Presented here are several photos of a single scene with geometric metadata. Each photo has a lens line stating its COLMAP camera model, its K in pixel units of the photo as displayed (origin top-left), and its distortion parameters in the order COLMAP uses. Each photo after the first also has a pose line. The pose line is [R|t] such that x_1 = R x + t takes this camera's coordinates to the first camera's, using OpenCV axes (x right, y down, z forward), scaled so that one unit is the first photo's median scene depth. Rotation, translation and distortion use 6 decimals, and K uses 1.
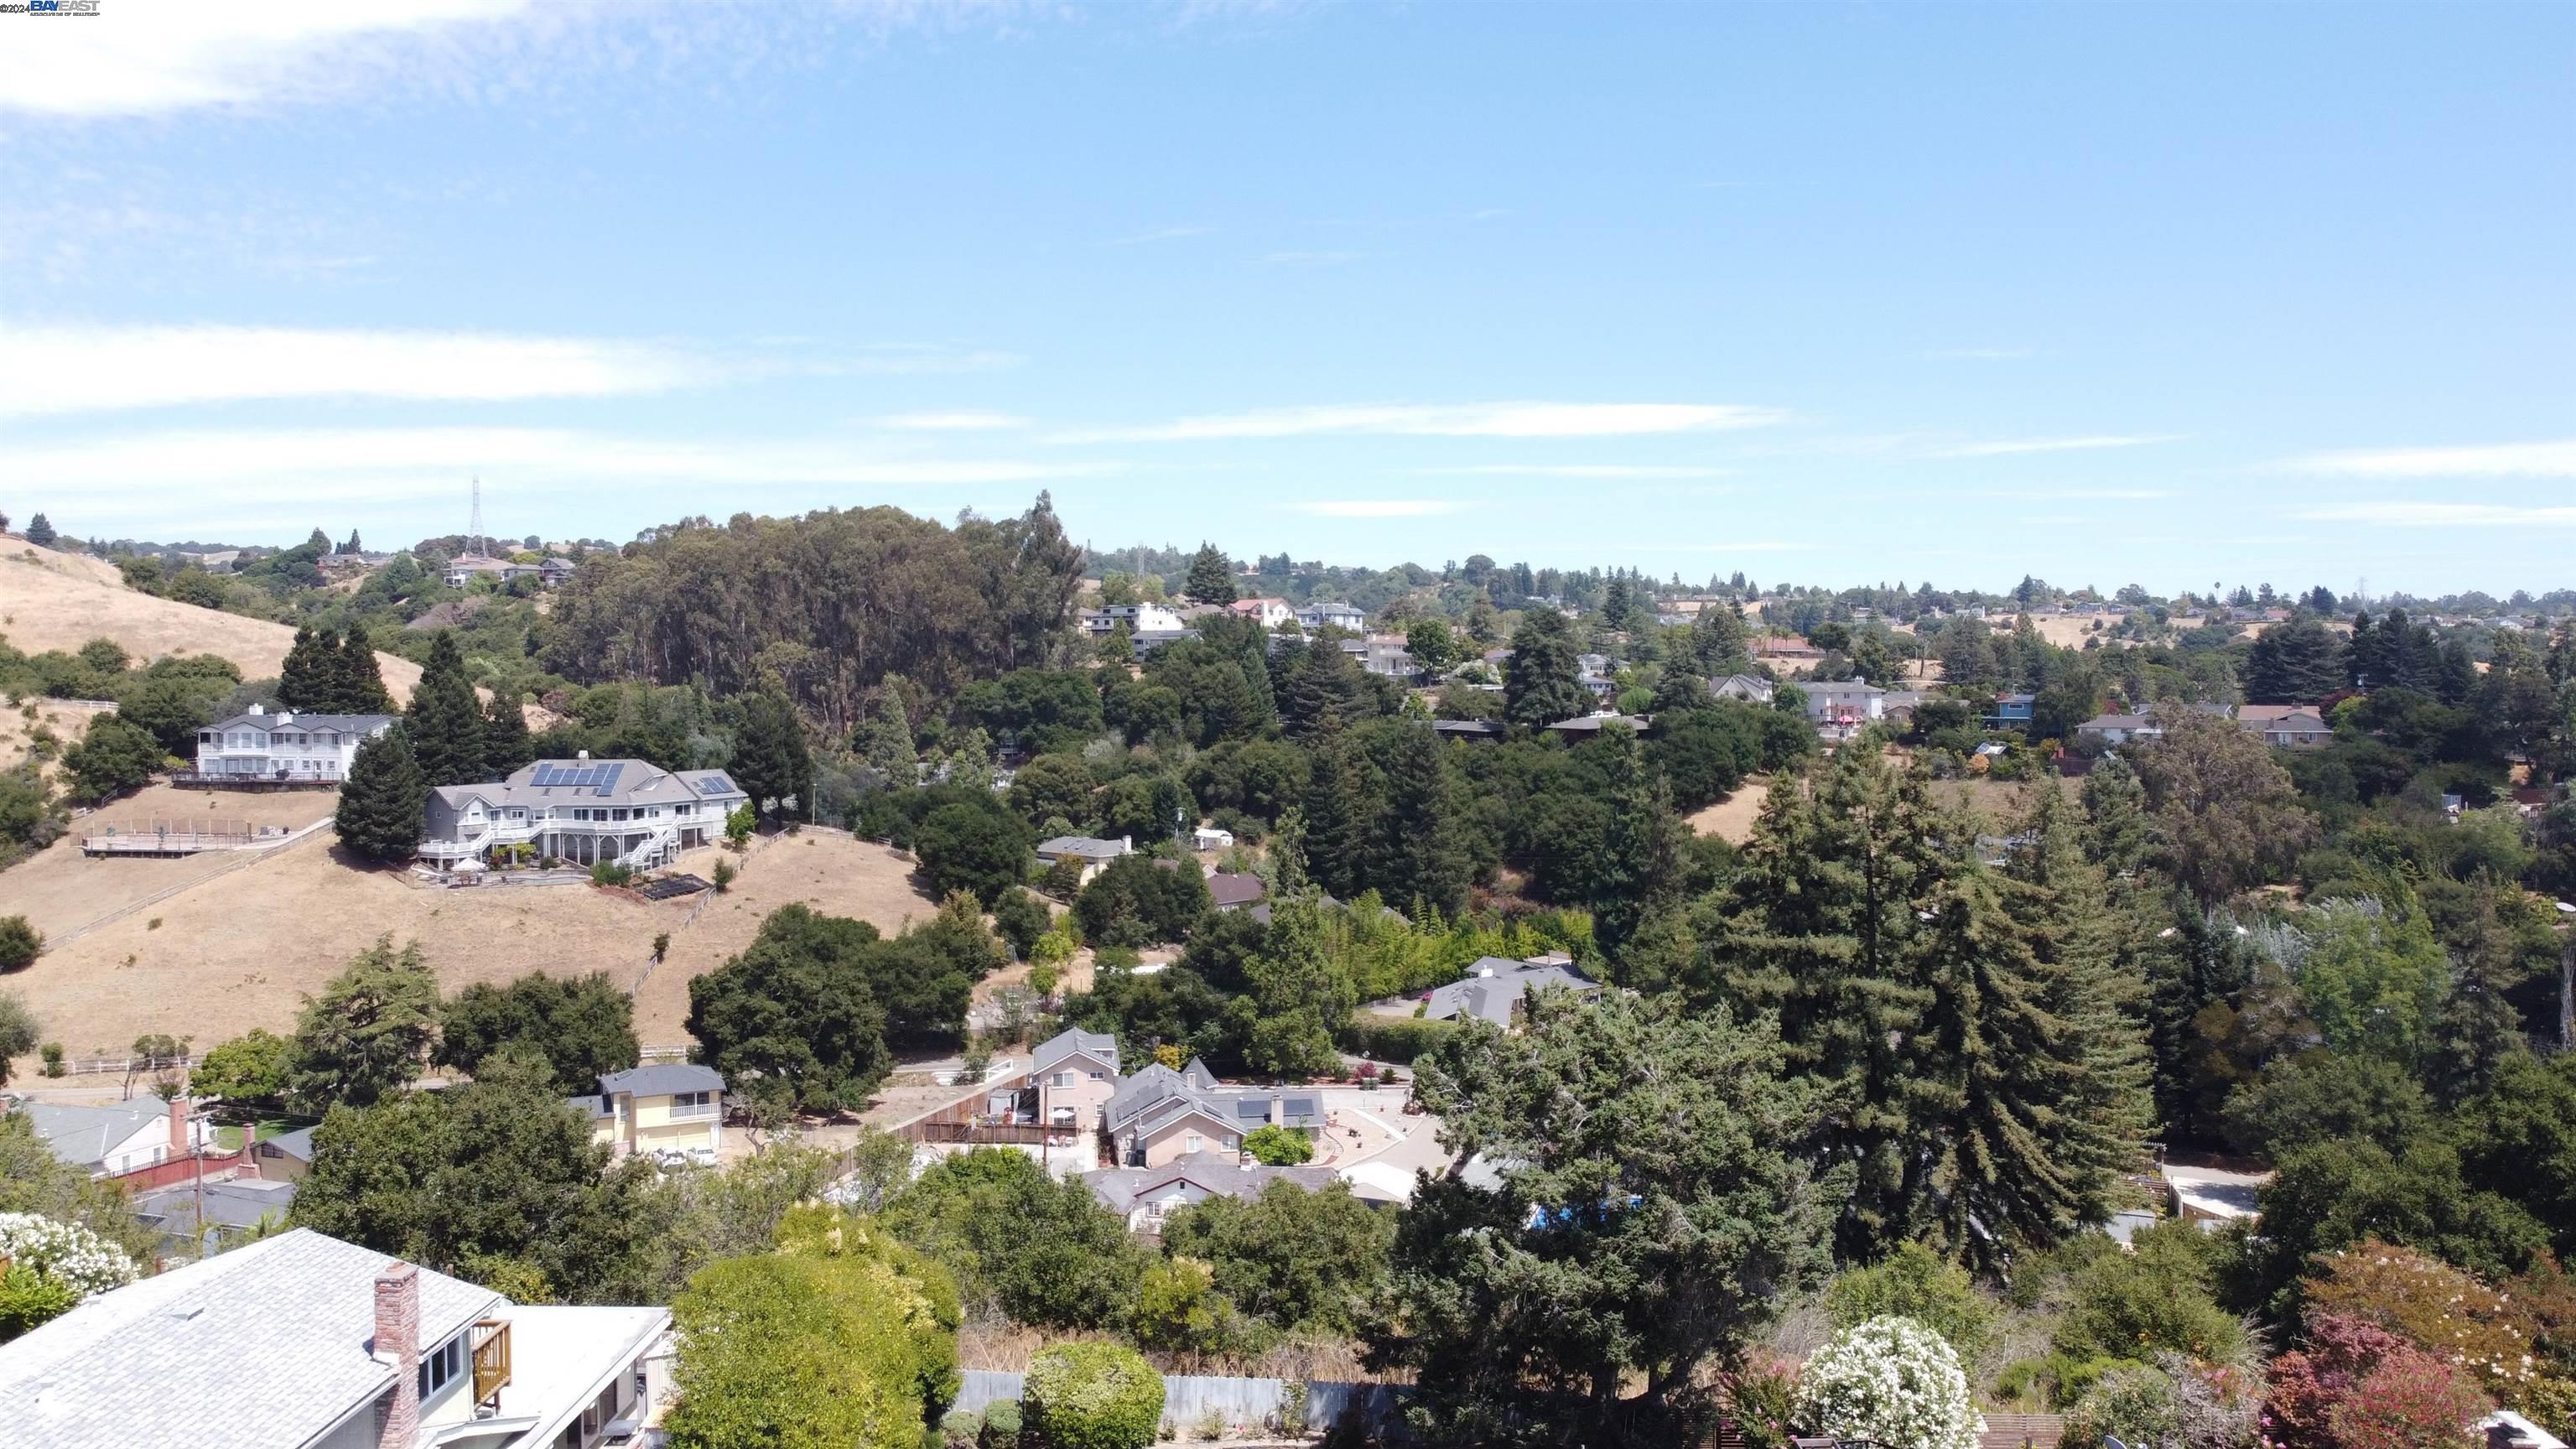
lens RADIAL K [[1947.6, 0, 1292.7], [0, 1947.6, 711.2], [0, 0, 1]] dist [0.003475, -0.004270]
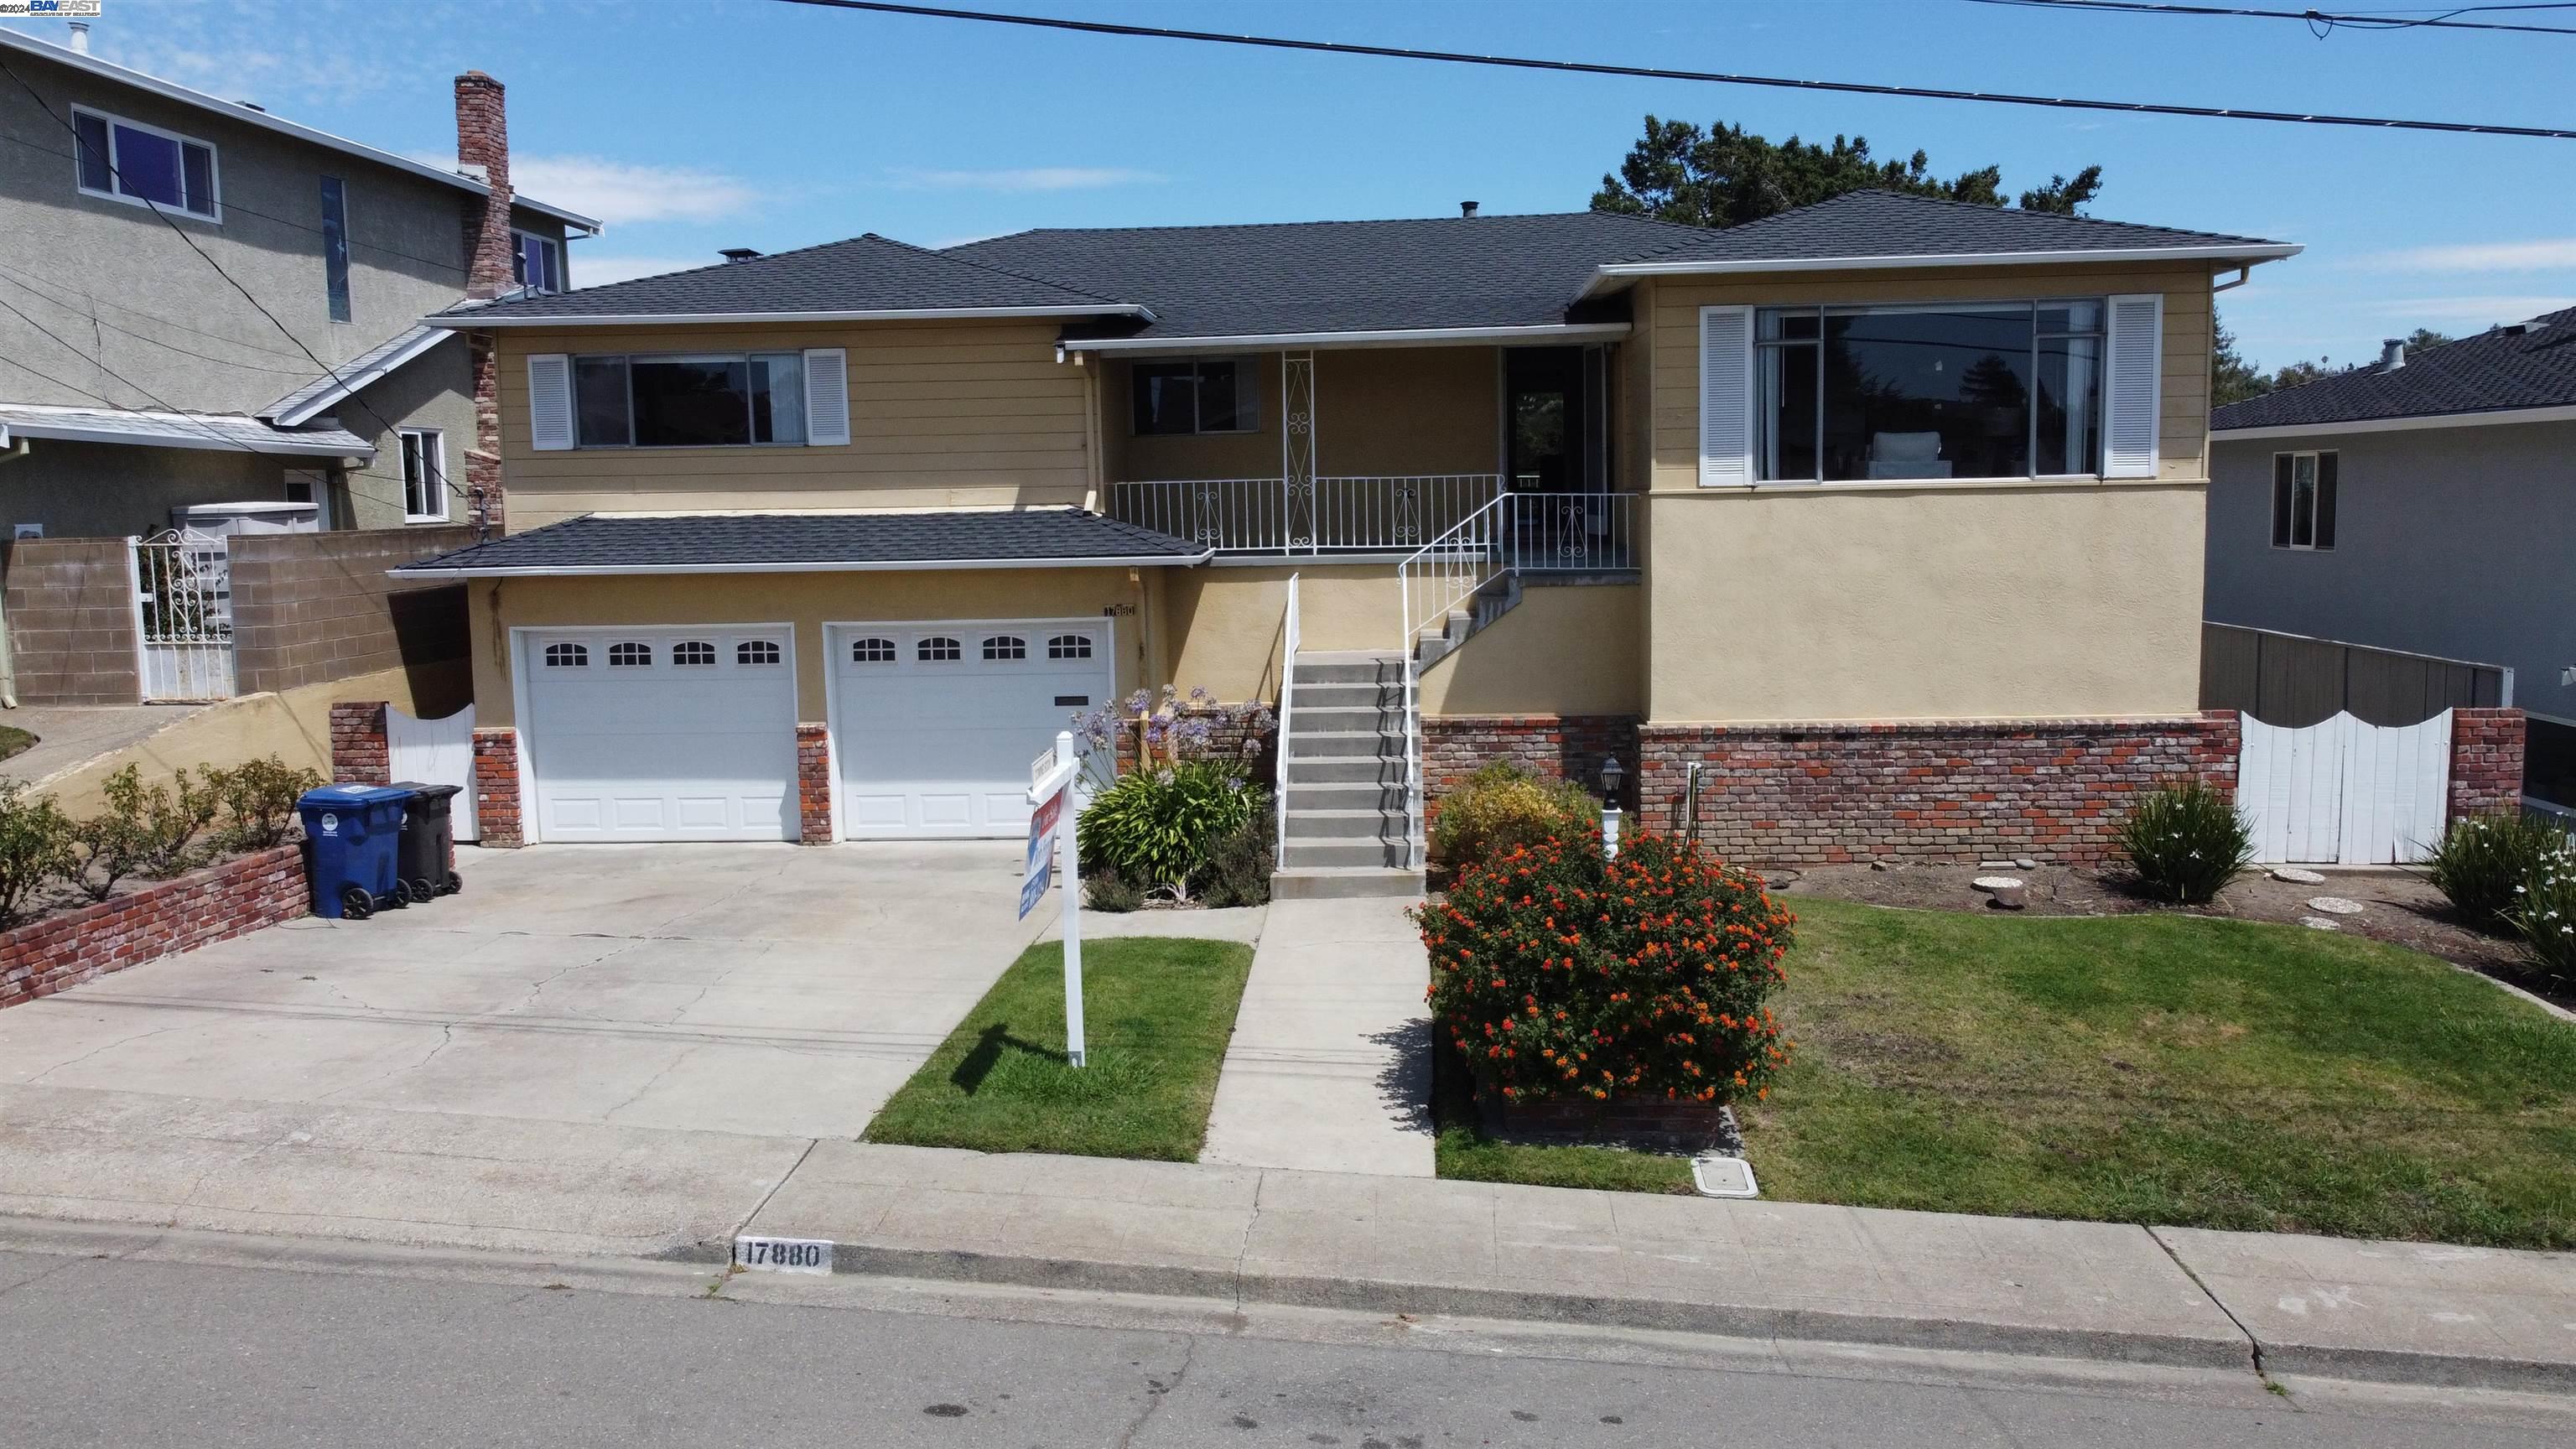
lens RADIAL K [[1947.6, 0, 1290.9], [0, 1947.6, 711.0], [0, 0, 1]] dist [0.003475, -0.004270]
pose [[0.999139, -0.012639, -0.039513, -0.013131], [0.016211, 0.995680, 0.091427, 0.098923], [0.038187, -0.091989, 0.995028, 0.023824]]
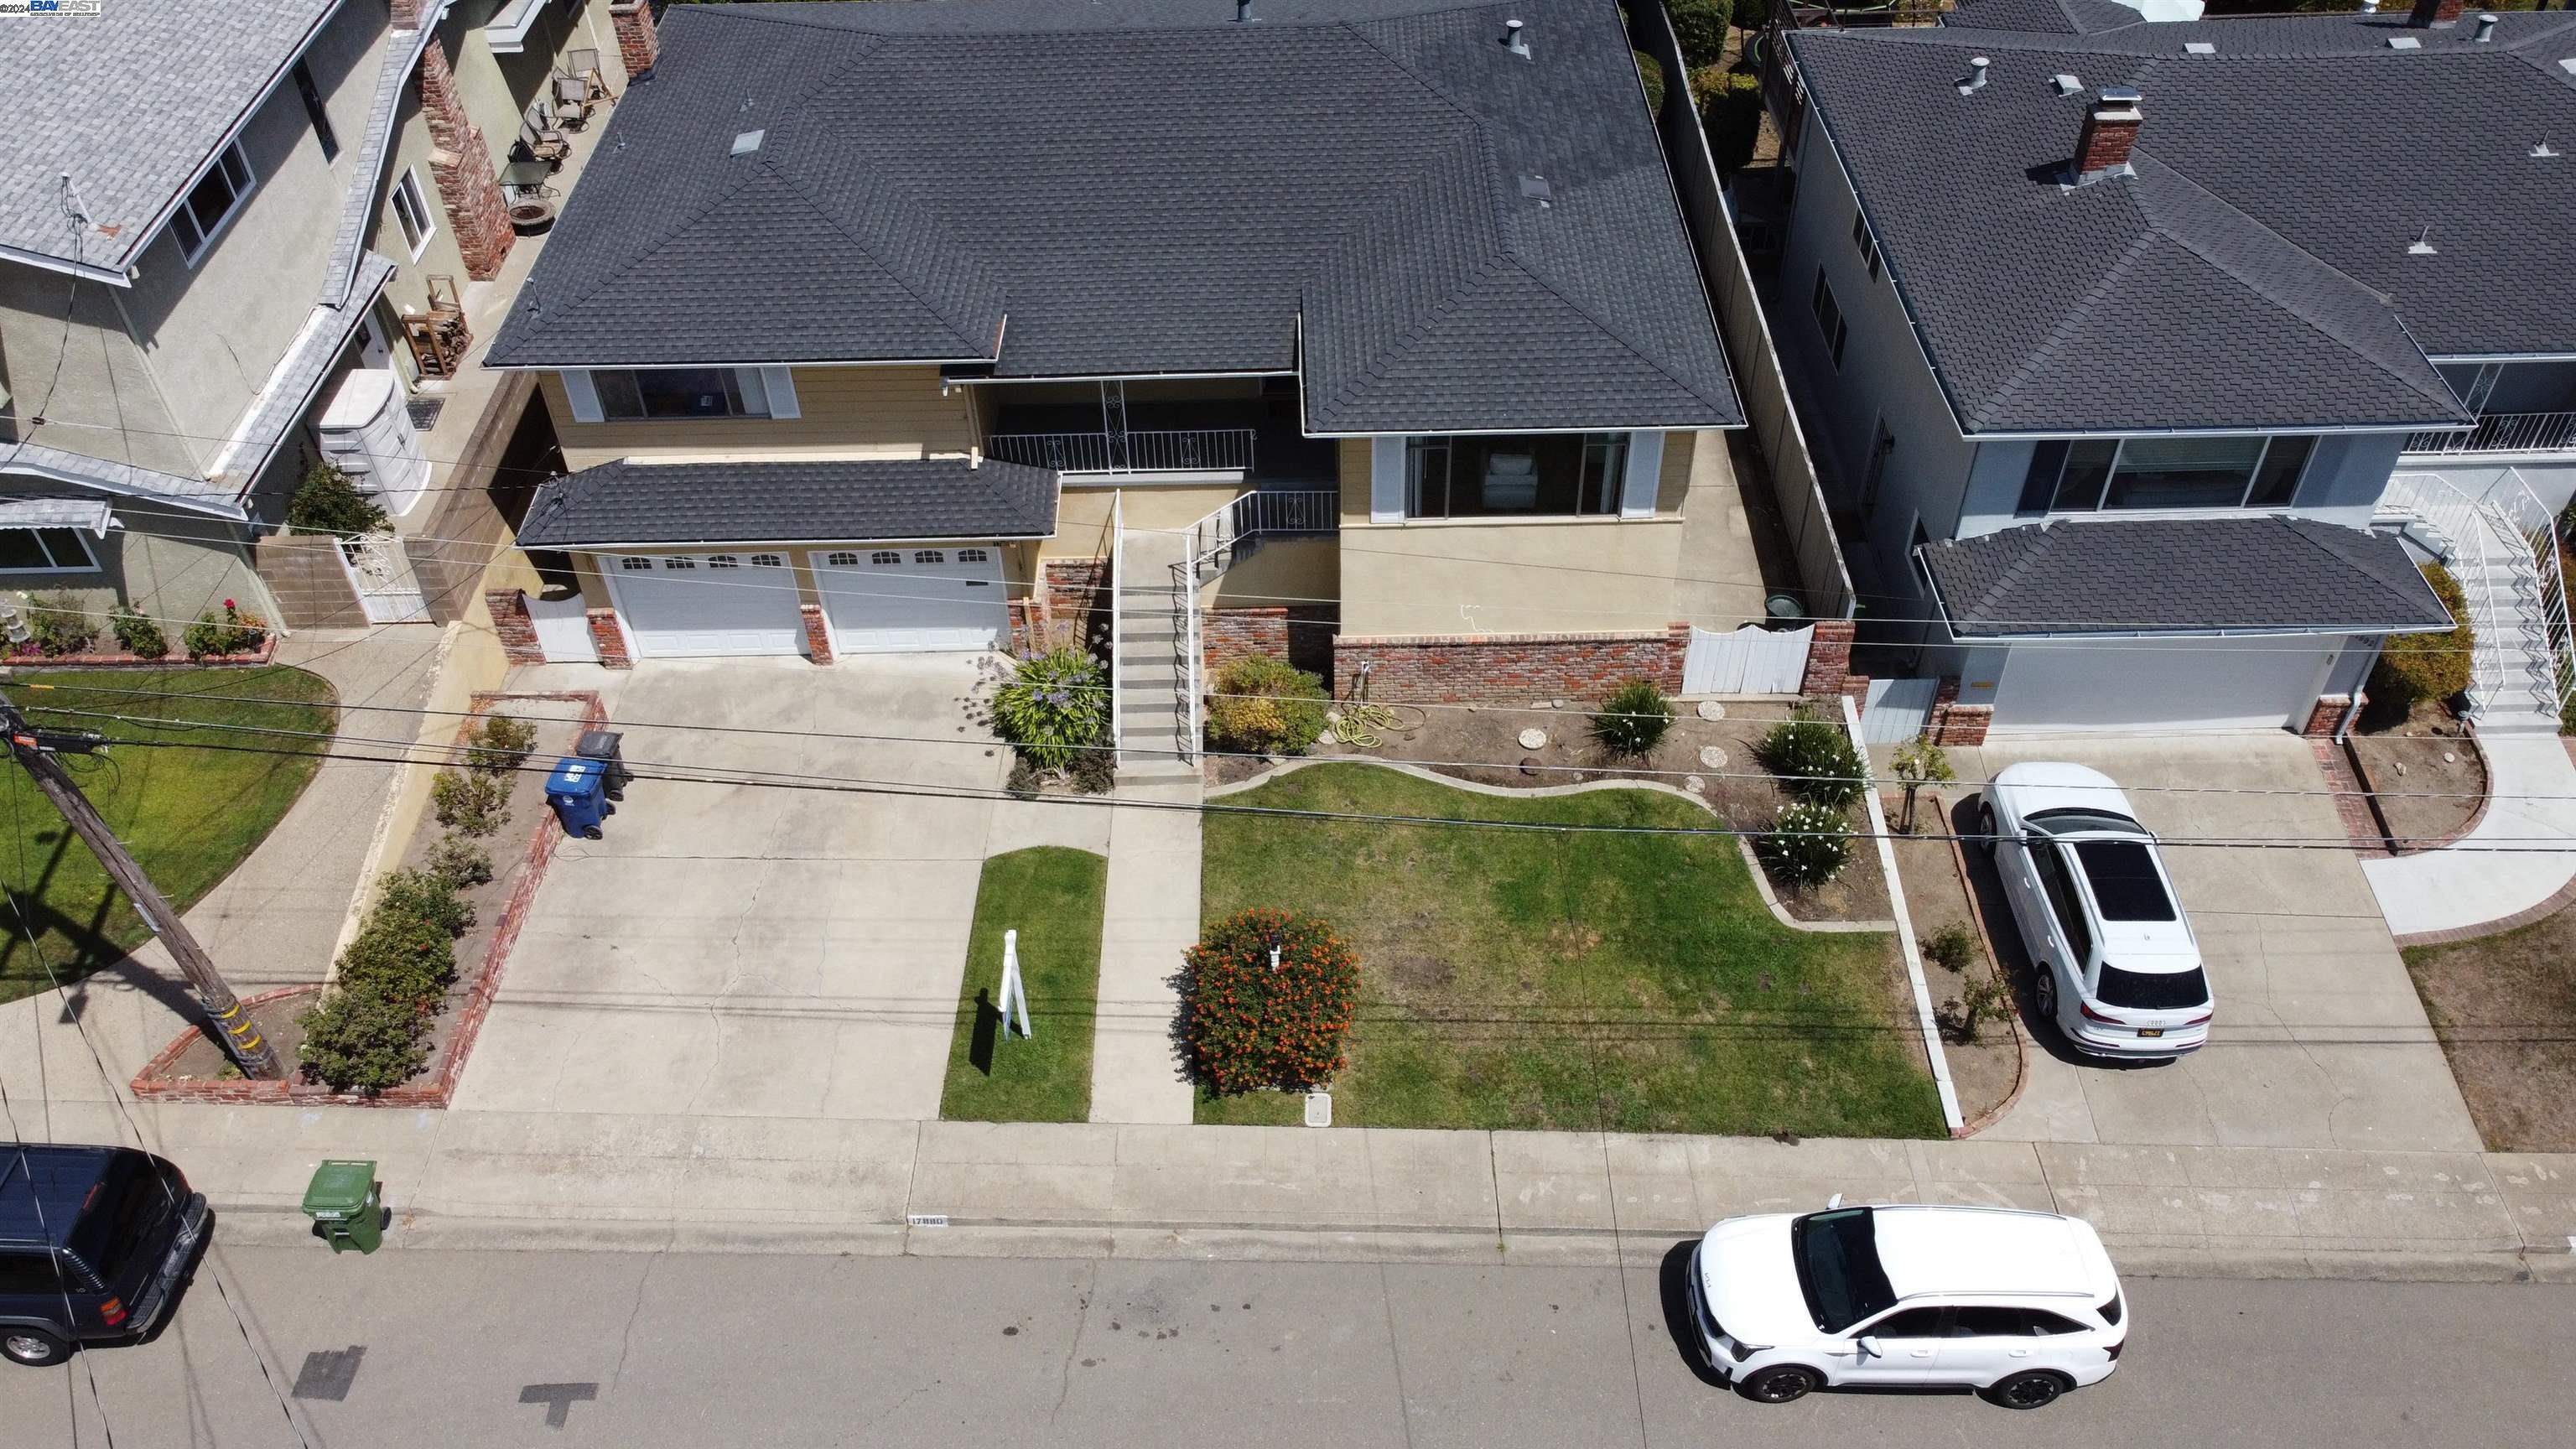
lens RADIAL K [[1947.6, 0, 1291.1], [0, 1947.6, 706.7], [0, 0, 1]] dist [0.003475, -0.004270]
pose [[0.999410, -0.031913, 0.012719, -0.004199], [0.015178, 0.742315, 0.669879, -0.005875], [-0.030820, -0.669291, 0.742361, -0.003692]]
